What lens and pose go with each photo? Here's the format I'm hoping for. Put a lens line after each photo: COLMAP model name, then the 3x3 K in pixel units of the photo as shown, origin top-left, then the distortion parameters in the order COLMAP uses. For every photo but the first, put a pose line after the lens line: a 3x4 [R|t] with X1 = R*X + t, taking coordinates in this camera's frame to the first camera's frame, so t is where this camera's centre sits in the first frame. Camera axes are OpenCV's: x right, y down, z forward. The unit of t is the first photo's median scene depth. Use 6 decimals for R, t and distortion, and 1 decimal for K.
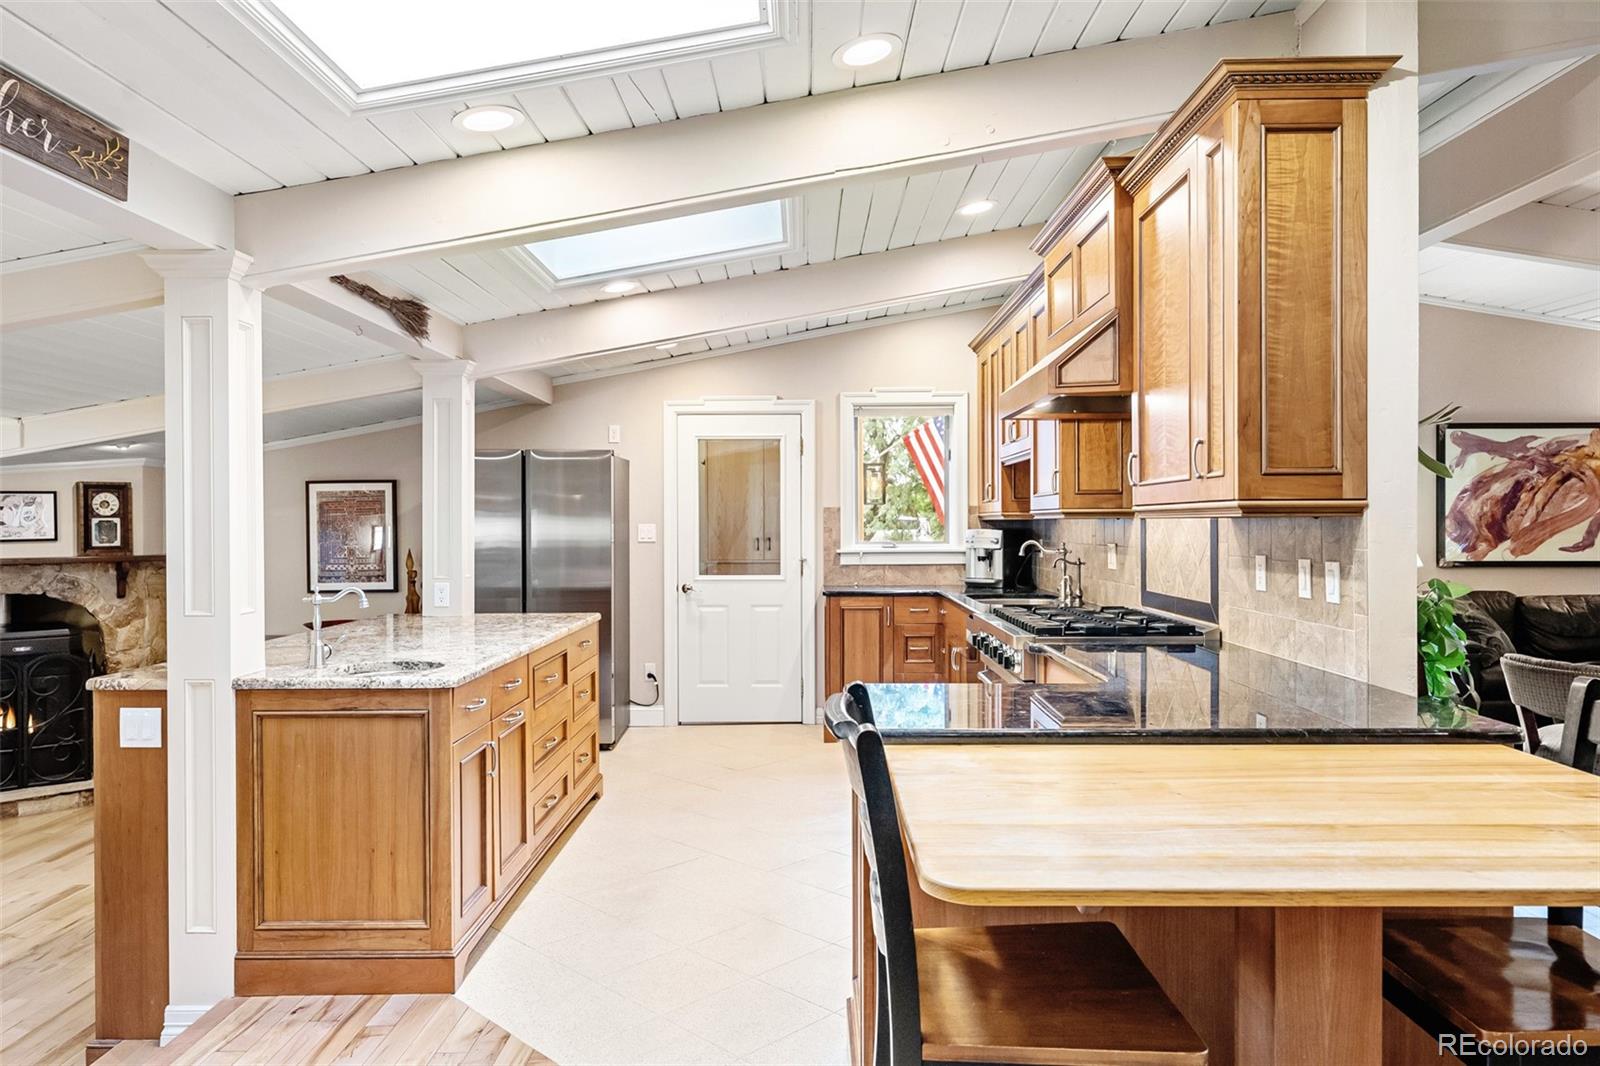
lens RADIAL K [[1072.5, 0, 810.3], [0, 1072.5, 531.0], [0, 0, 1]] dist [0.010006, 0.001080]
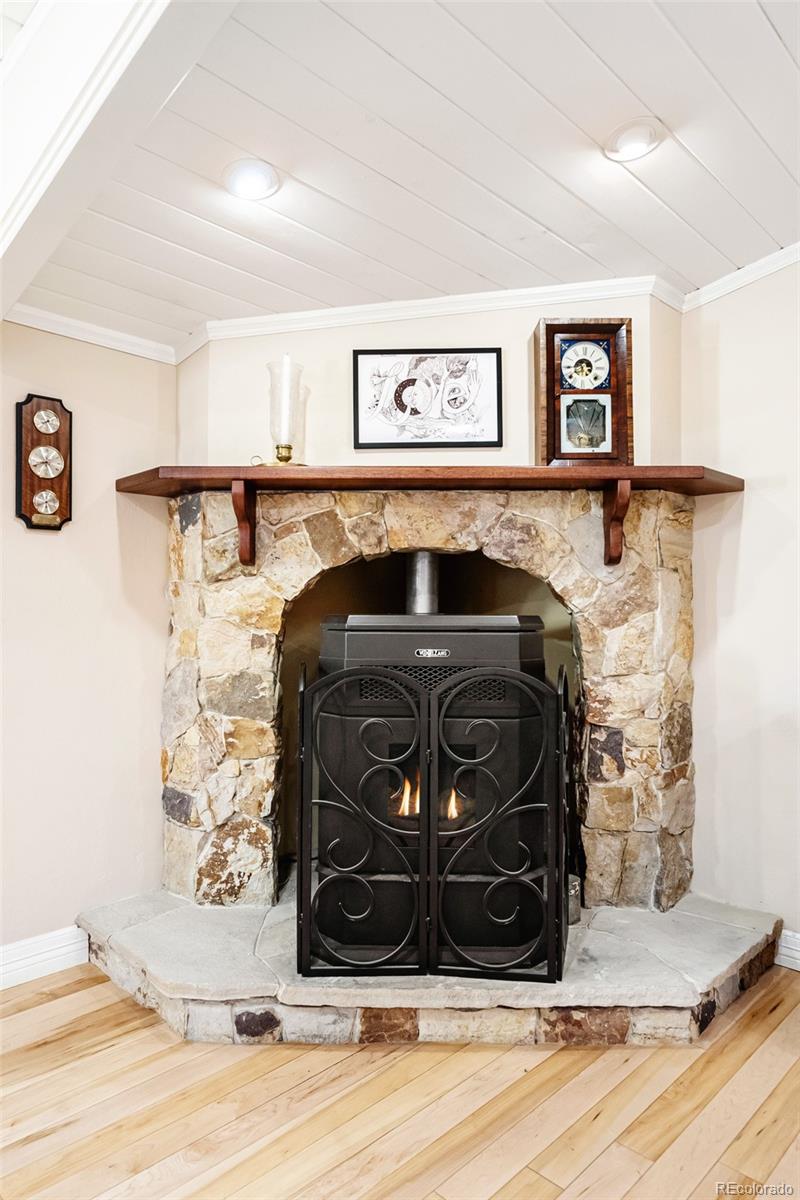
lens RADIAL K [[747.8, 0, 405.7], [0, 747.8, 604.3], [0, 0, 1]] dist [0.001190, -0.000289]
pose [[0.707493, -0.012835, -0.706603, -0.477825], [-0.005057, 0.999718, -0.023222, 0.089039], [0.706702, 0.020003, 0.707229, 0.712161]]
